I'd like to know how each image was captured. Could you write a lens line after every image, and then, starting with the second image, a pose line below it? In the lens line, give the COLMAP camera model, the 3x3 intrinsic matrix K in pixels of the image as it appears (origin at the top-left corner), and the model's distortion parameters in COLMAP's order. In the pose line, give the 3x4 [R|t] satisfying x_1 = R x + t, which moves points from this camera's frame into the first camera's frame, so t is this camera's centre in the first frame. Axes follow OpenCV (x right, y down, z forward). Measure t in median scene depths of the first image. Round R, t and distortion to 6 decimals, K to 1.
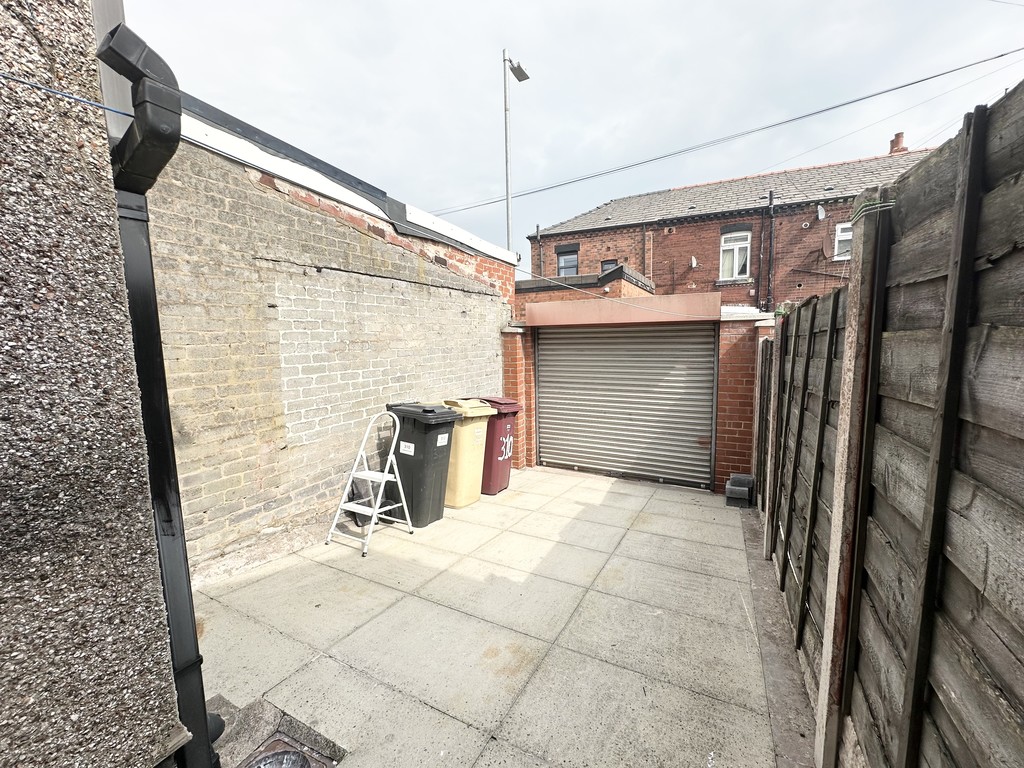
lens RADIAL K [[410.0, 0, 514.3], [0, 410.0, 388.6], [0, 0, 1]] dist [0.001270, 0.000105]
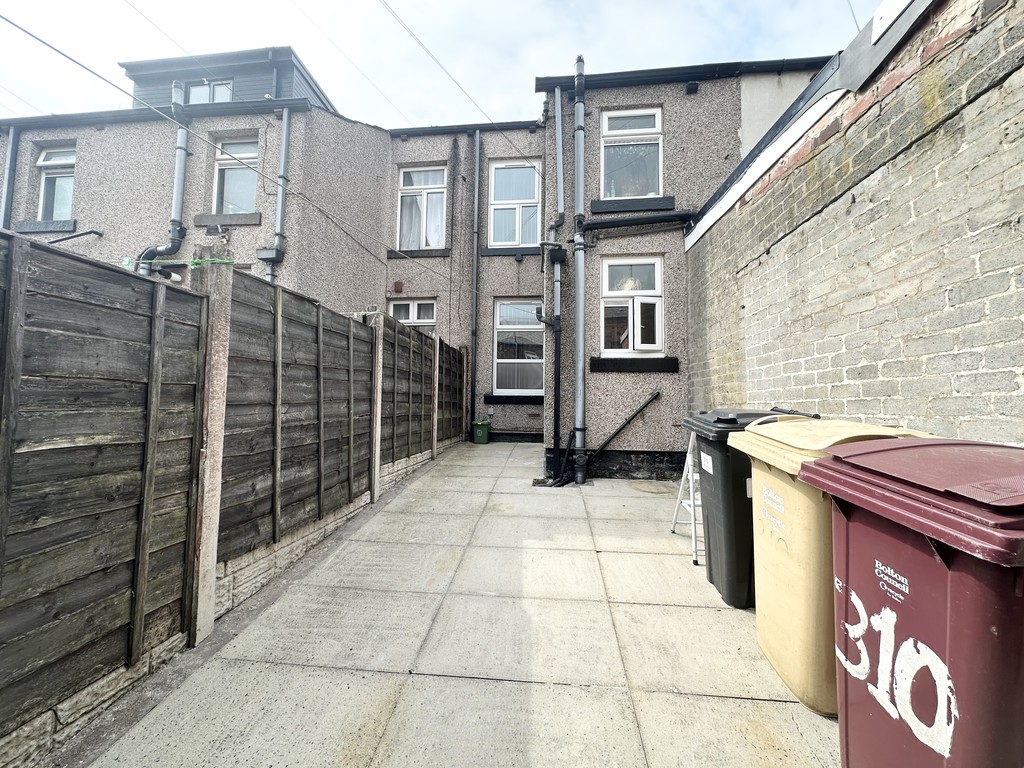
lens RADIAL K [[410.0, 0, 514.7], [0, 410.0, 381.5], [0, 0, 1]] dist [0.001270, 0.000105]
pose [[-0.925118, -0.006218, -0.379629, 0.357601], [-0.028927, 0.998114, 0.054143, -0.030179], [0.378577, 0.061070, -0.923553, 1.498880]]
